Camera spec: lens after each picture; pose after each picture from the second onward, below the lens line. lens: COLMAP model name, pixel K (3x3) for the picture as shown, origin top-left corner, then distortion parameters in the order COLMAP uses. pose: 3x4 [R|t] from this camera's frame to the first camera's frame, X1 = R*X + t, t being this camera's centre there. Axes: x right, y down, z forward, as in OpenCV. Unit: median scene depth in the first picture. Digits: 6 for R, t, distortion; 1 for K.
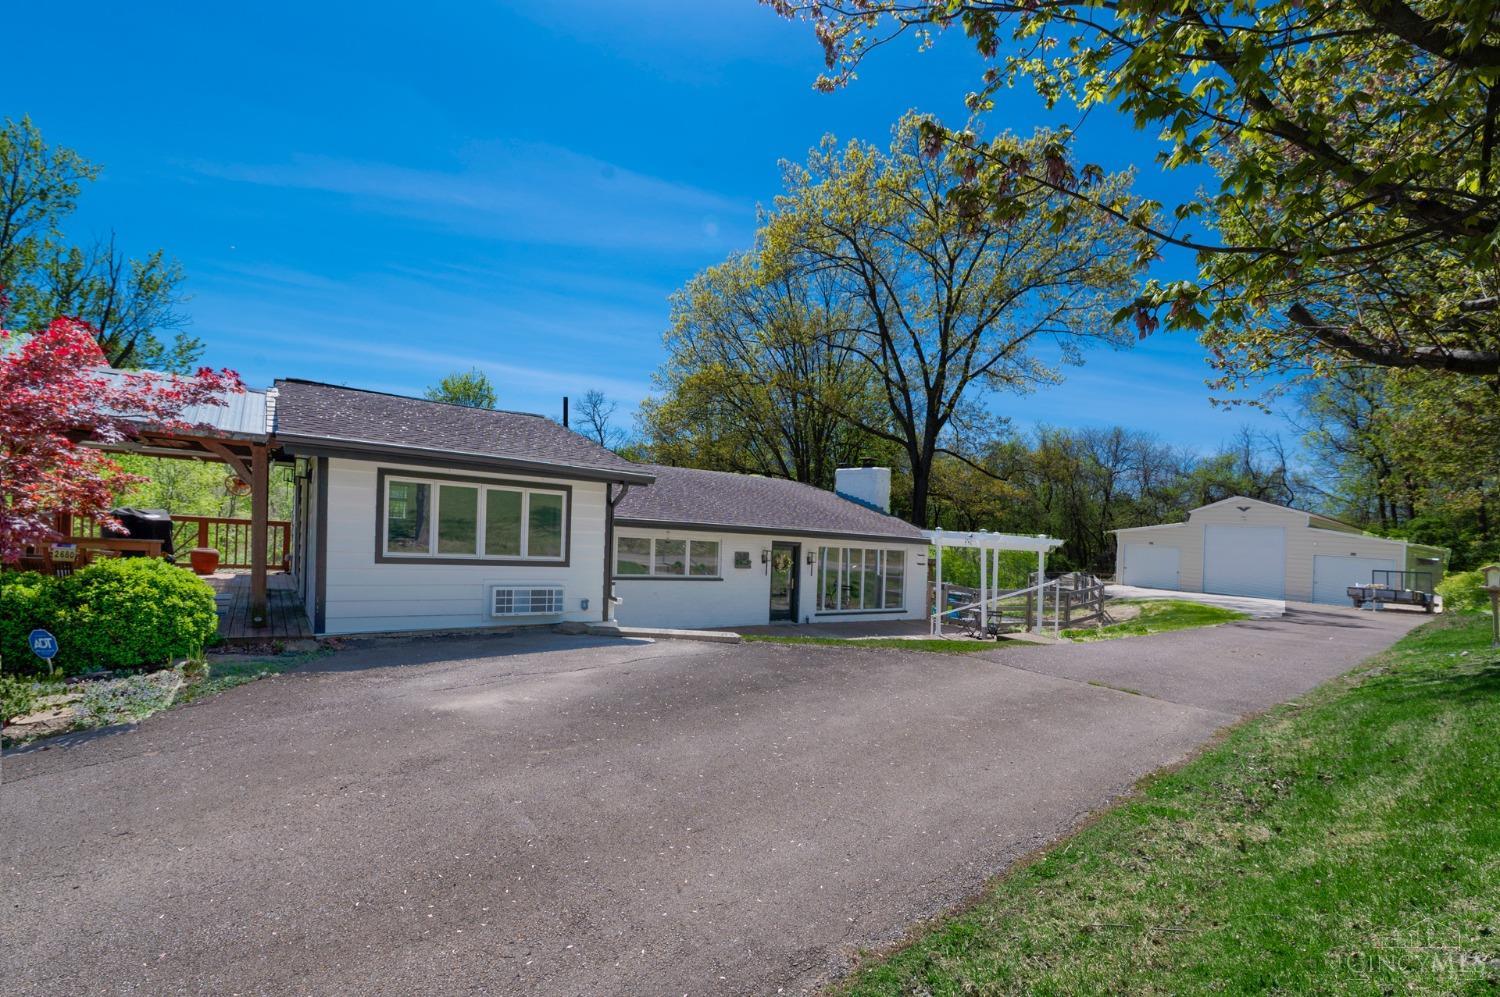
lens RADIAL K [[603.8, 0, 748.0], [0, 603.8, 545.4], [0, 0, 1]] dist [-0.014084, -0.000236]
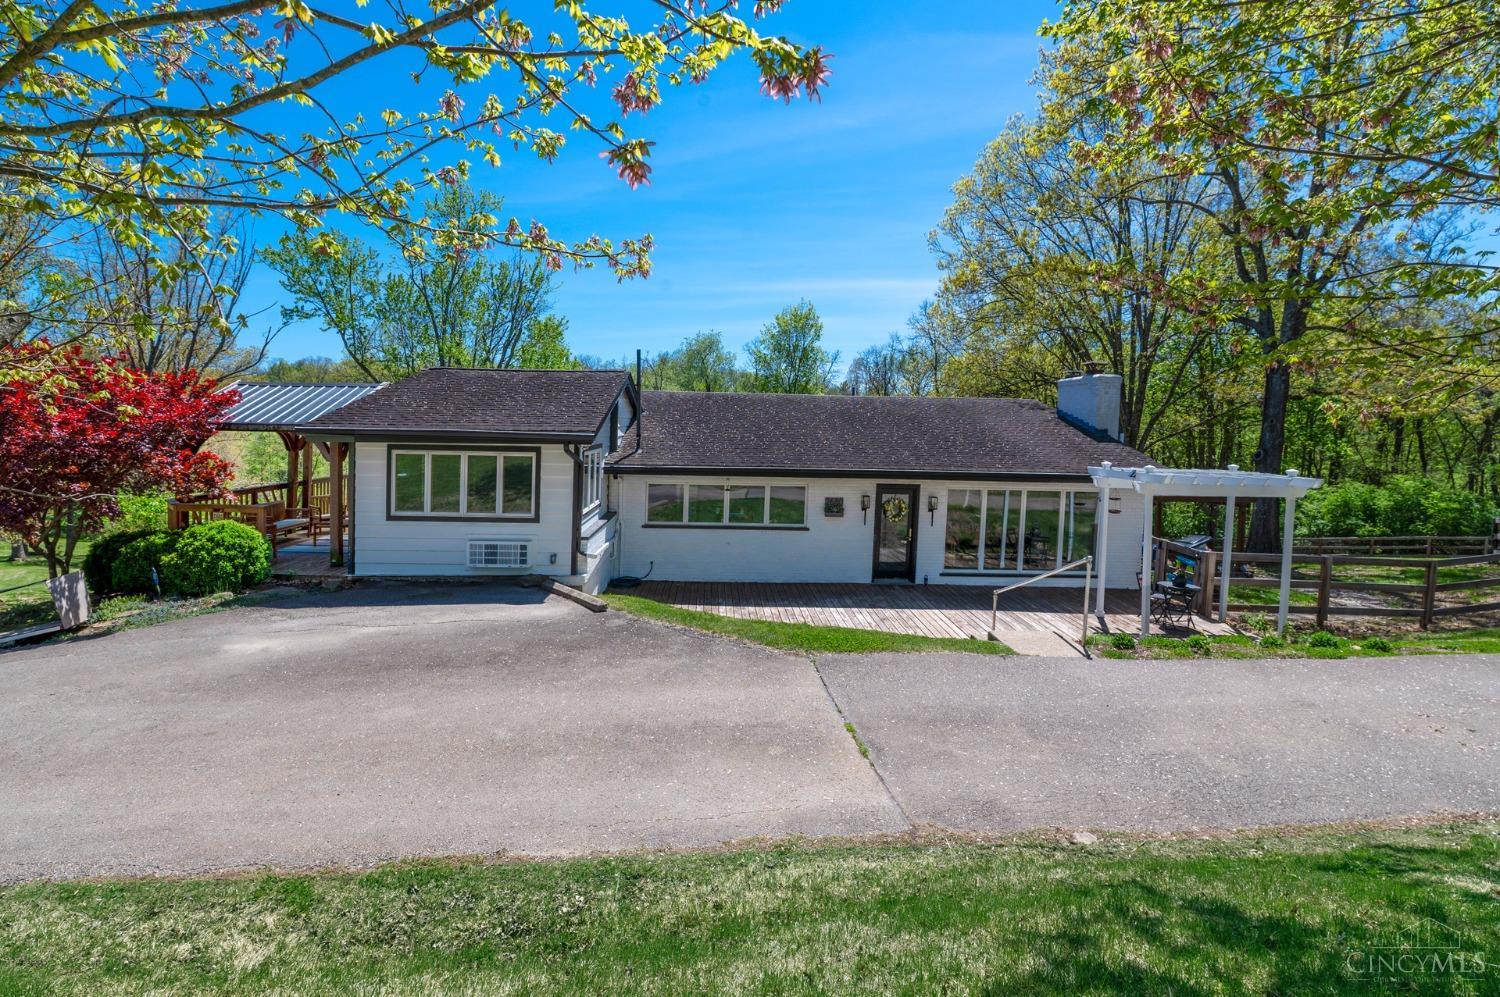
lens RADIAL K [[648.7, 0, 750.0], [0, 648.7, 498.5], [0, 0, 1]] dist [-0.014696, -0.000673]
pose [[0.840222, 0.001488, -0.542240, 0.639740], [0.022855, 0.999010, 0.038156, -0.043325], [0.541760, -0.044452, 0.839357, 0.239666]]
